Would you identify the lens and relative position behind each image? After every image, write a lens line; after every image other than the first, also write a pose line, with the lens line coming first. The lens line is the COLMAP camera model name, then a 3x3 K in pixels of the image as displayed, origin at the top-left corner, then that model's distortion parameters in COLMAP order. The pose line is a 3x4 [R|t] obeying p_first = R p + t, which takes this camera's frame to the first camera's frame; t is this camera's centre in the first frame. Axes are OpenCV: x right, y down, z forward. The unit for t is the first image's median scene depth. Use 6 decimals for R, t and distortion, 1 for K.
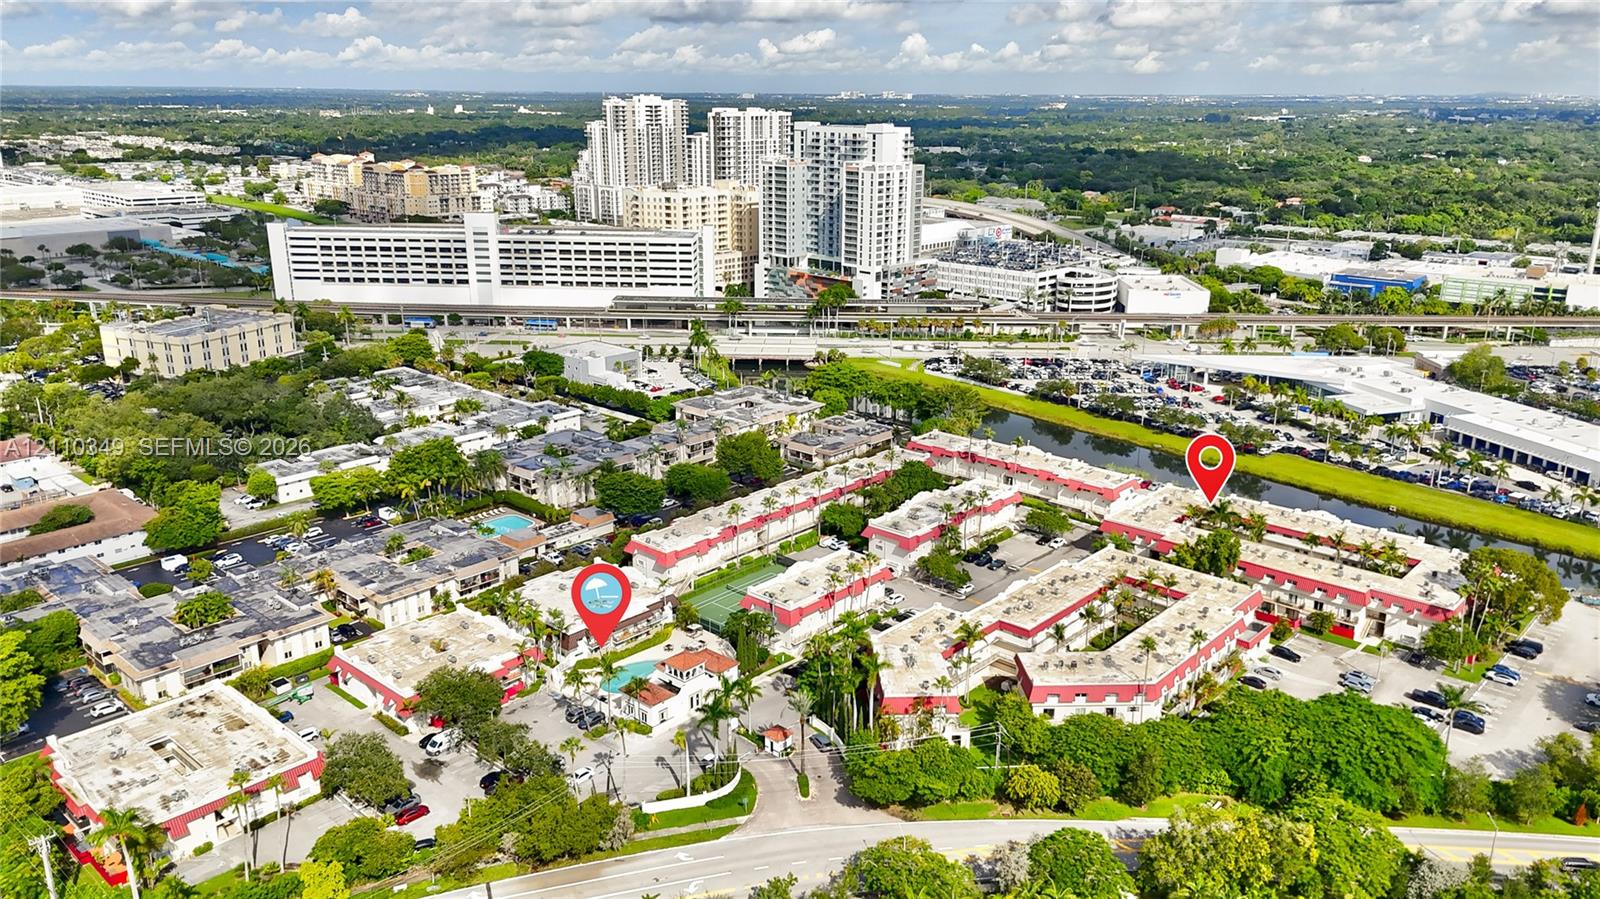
lens RADIAL K [[1184.4, 0, 801.2], [0, 1184.4, 457.7], [0, 0, 1]] dist [0.071758, -0.073842]
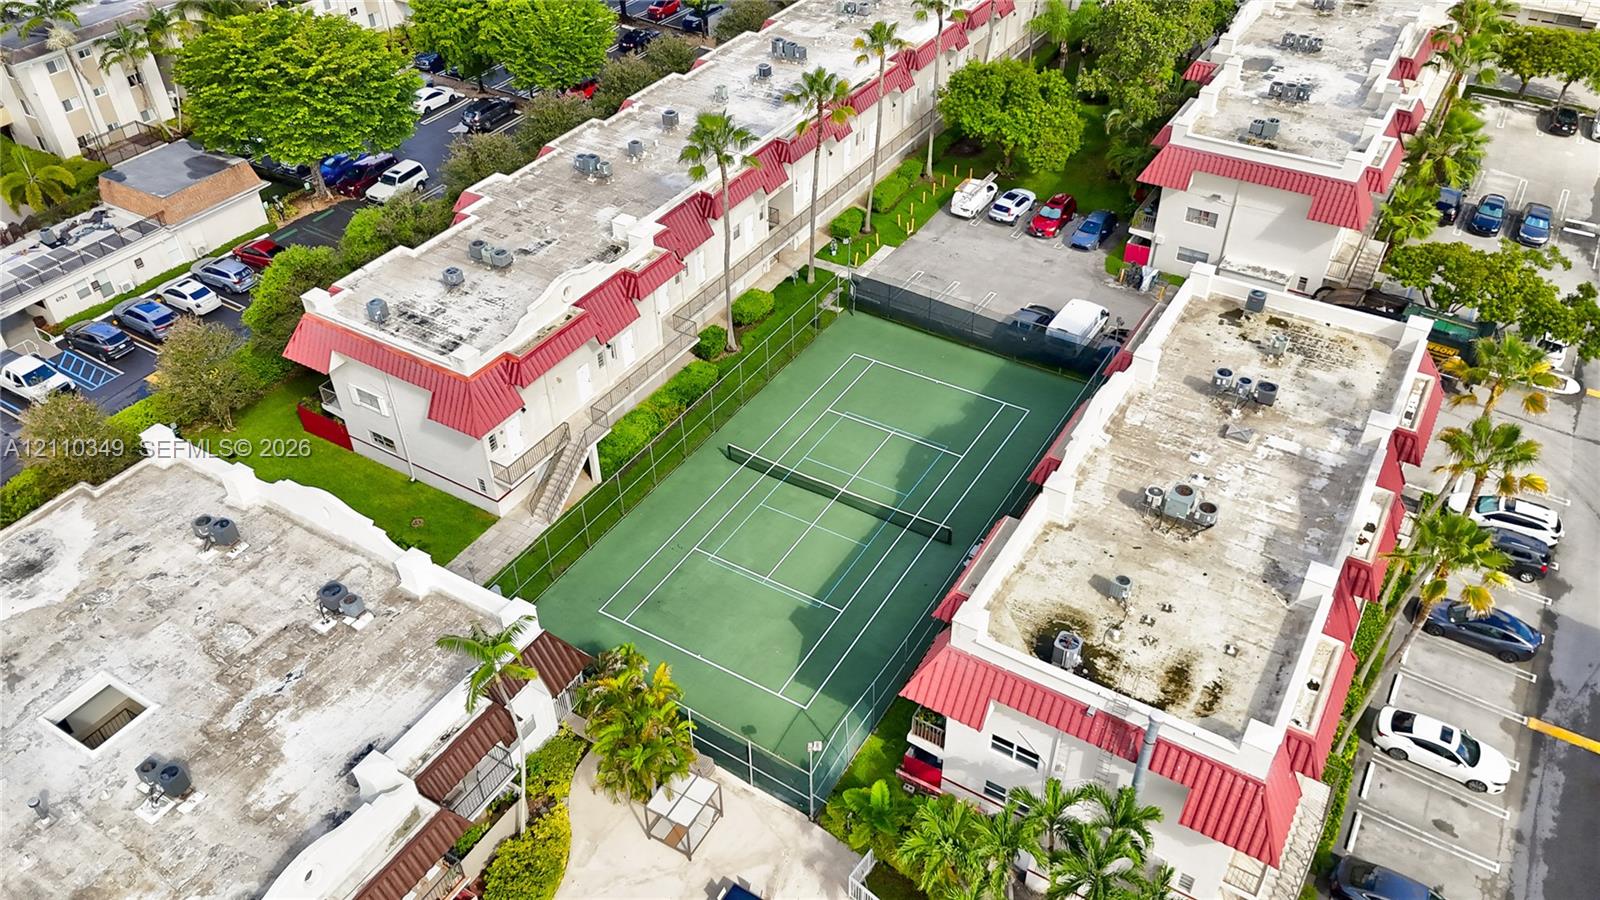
lens RADIAL K [[1184.4, 0, 801.2], [0, 1184.4, 458.2], [0, 0, 1]] dist [0.071758, -0.073842]
pose [[0.982229, -0.131465, 0.133956, -0.075993], [0.071449, 0.921877, 0.380837, 0.010660], [-0.173557, -0.364498, 0.914887, 0.703474]]
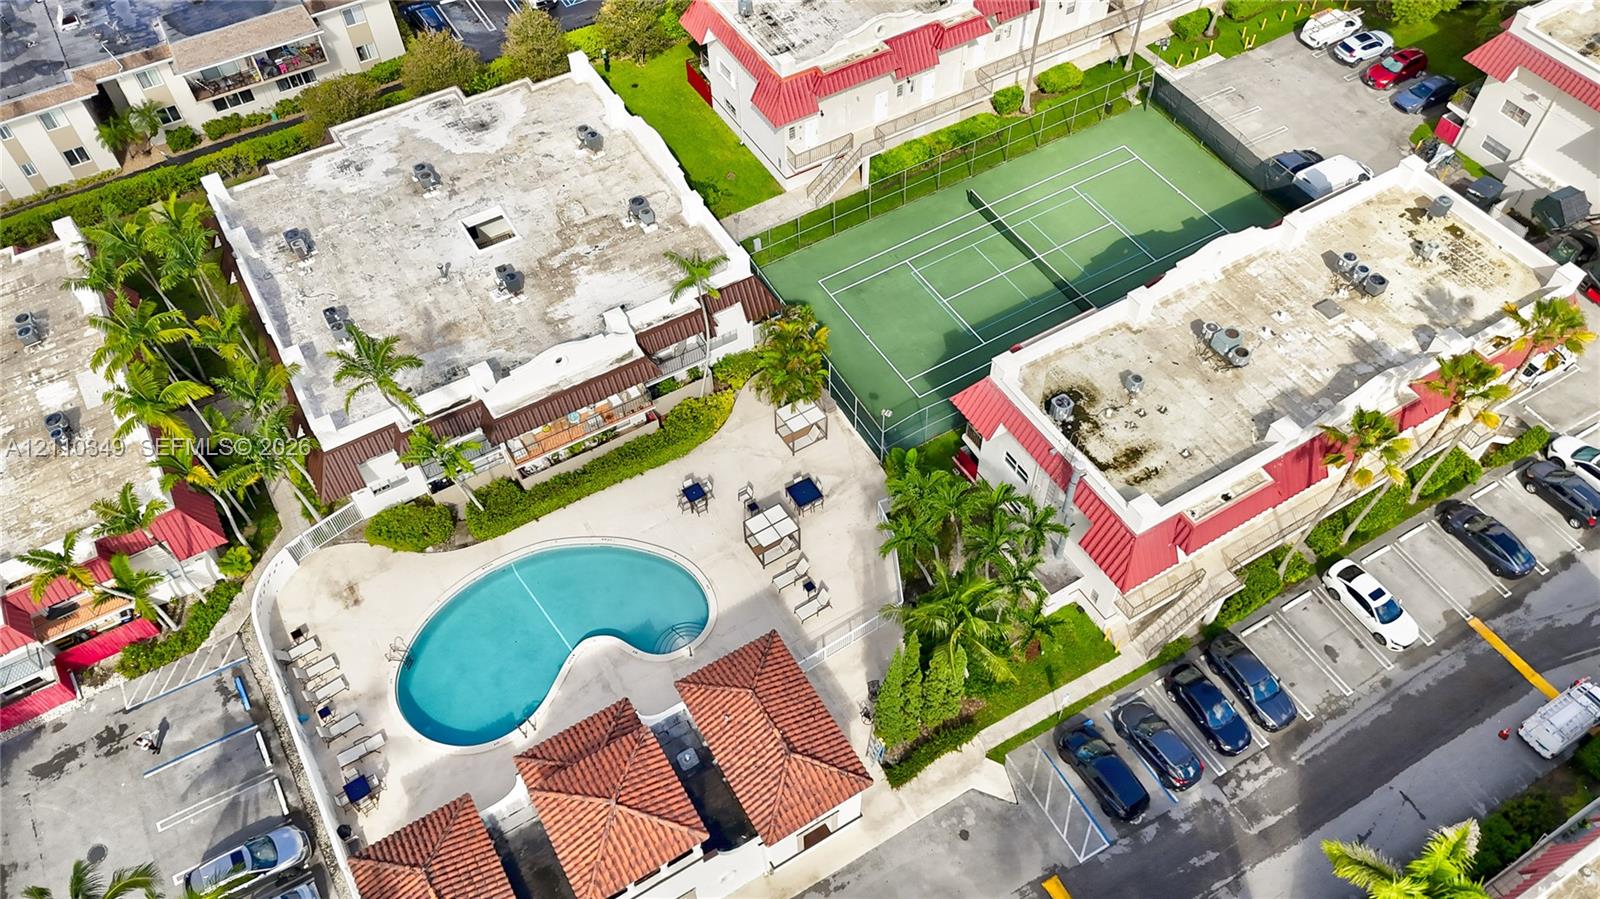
lens RADIAL K [[1184.4, 0, 801.2], [0, 1184.4, 457.7], [0, 0, 1]] dist [0.071758, -0.073842]
pose [[0.954900, 0.222286, -0.196863, -0.024798], [-0.066576, 0.806402, 0.587608, -0.019222], [0.289368, -0.548000, 0.784833, 0.645152]]
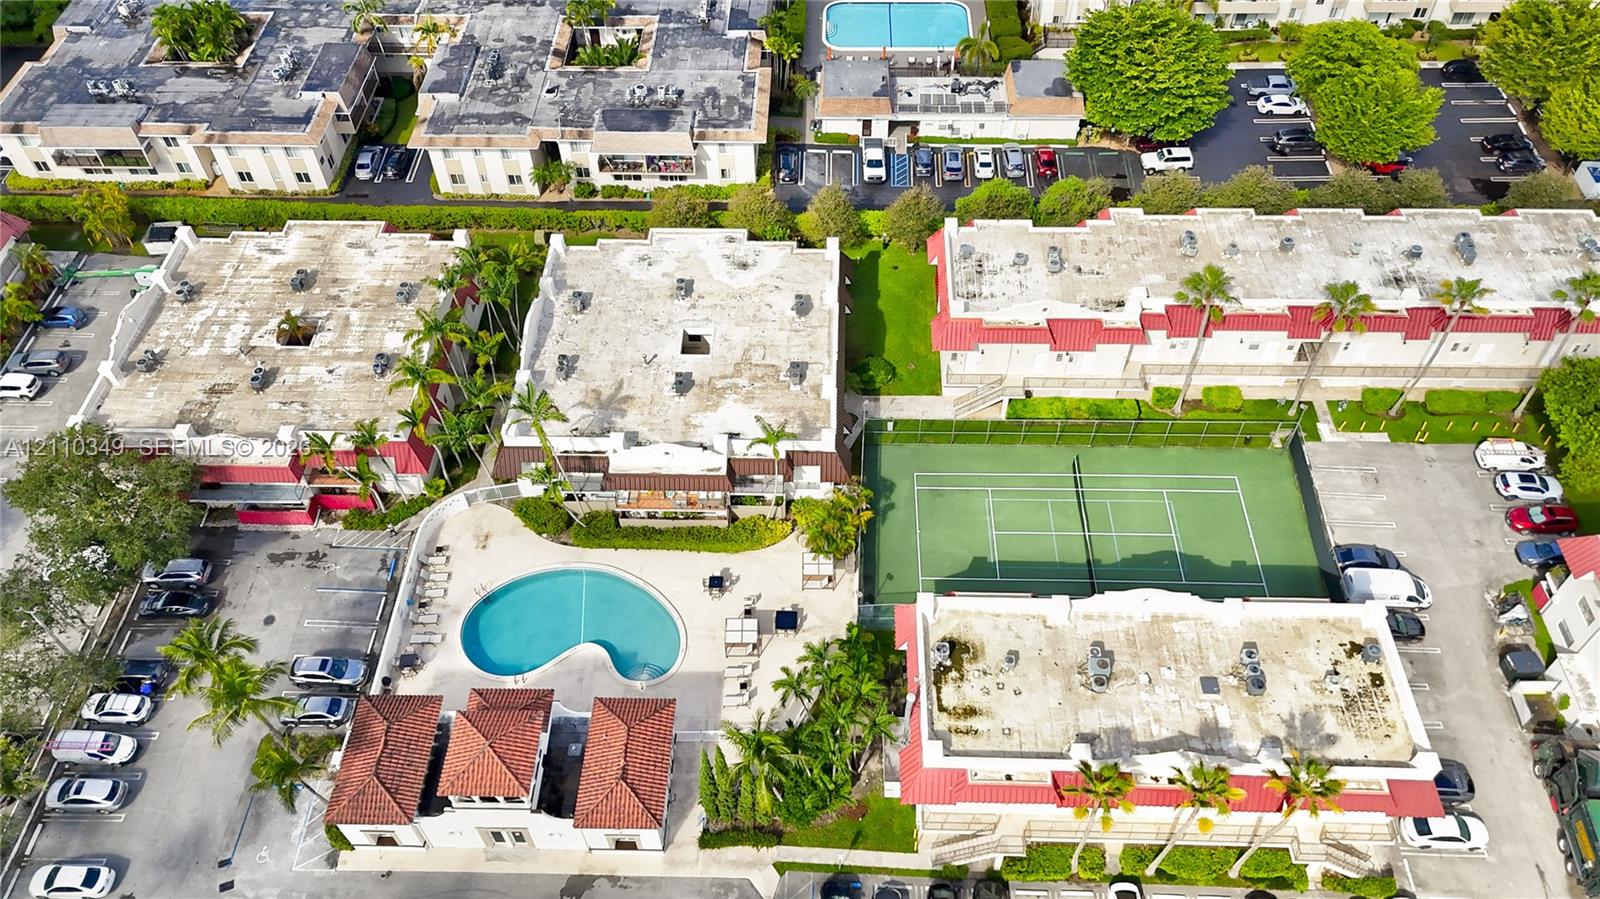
lens RADIAL K [[1184.4, 0, 801.2], [0, 1184.4, 457.7], [0, 0, 1]] dist [0.071758, -0.073842]
pose [[0.649684, 0.573507, -0.498999, 0.065565], [-0.211188, 0.766724, 0.606246, -0.097337], [0.730281, -0.288486, 0.619245, 0.651219]]
